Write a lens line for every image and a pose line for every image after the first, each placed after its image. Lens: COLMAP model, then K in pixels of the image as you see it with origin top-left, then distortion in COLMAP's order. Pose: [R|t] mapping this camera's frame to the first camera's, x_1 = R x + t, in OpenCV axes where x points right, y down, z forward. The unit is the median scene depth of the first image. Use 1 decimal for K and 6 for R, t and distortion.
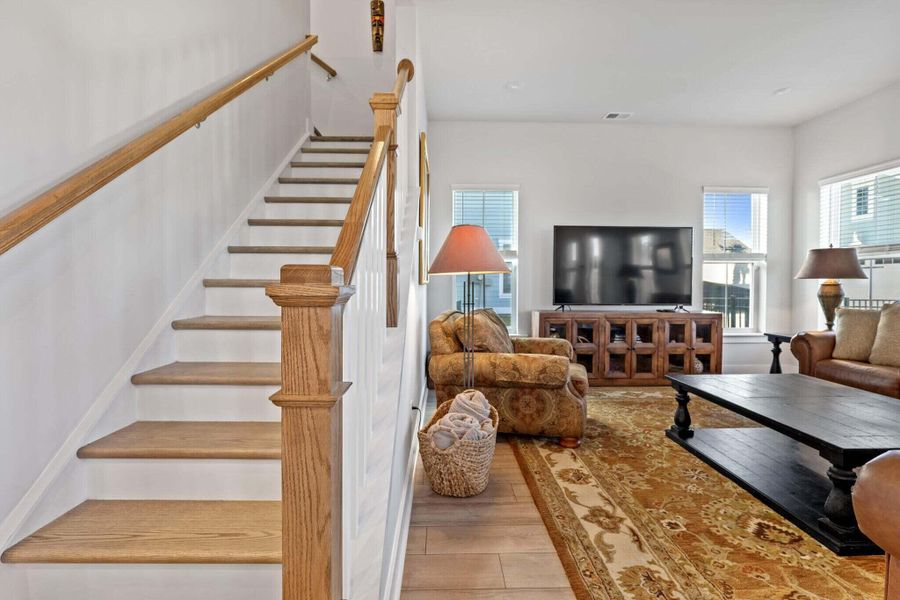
lens RADIAL K [[422.5, 0, 449.7], [0, 422.5, 288.2], [0, 0, 1]] dist [-0.020859, 0.006449]
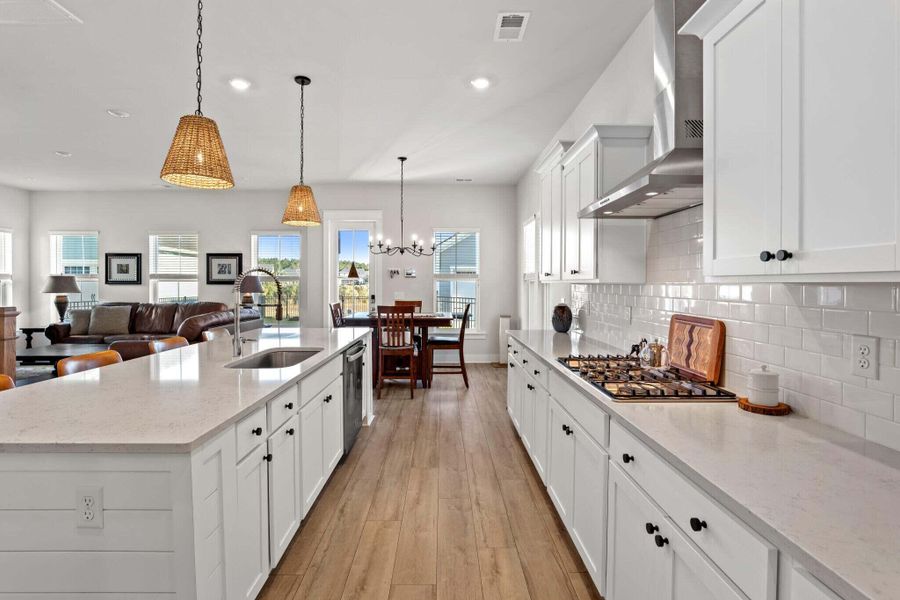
lens RADIAL K [[425.9, 0, 450.5], [0, 425.9, 283.8], [0, 0, 1]] dist [-0.020282, 0.005764]
pose [[0.004063, -0.003431, 0.999986, -1.092016], [0.013151, 0.999908, 0.003378, -0.057953], [-0.999905, 0.013137, 0.004108, -0.828593]]
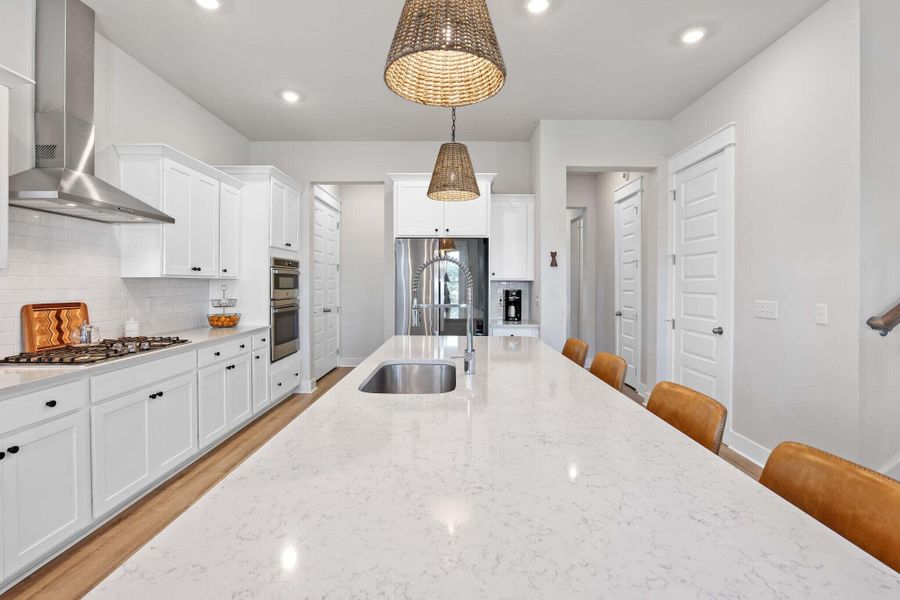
lens RADIAL K [[425.9, 0, 450.5], [0, 425.9, 283.8], [0, 0, 1]] dist [-0.020282, 0.005764]
pose [[-0.022950, -0.001094, -0.999736, 0.356219], [-0.019383, 0.999812, -0.000649, -0.050933], [0.999549, 0.019363, -0.022966, -0.427931]]
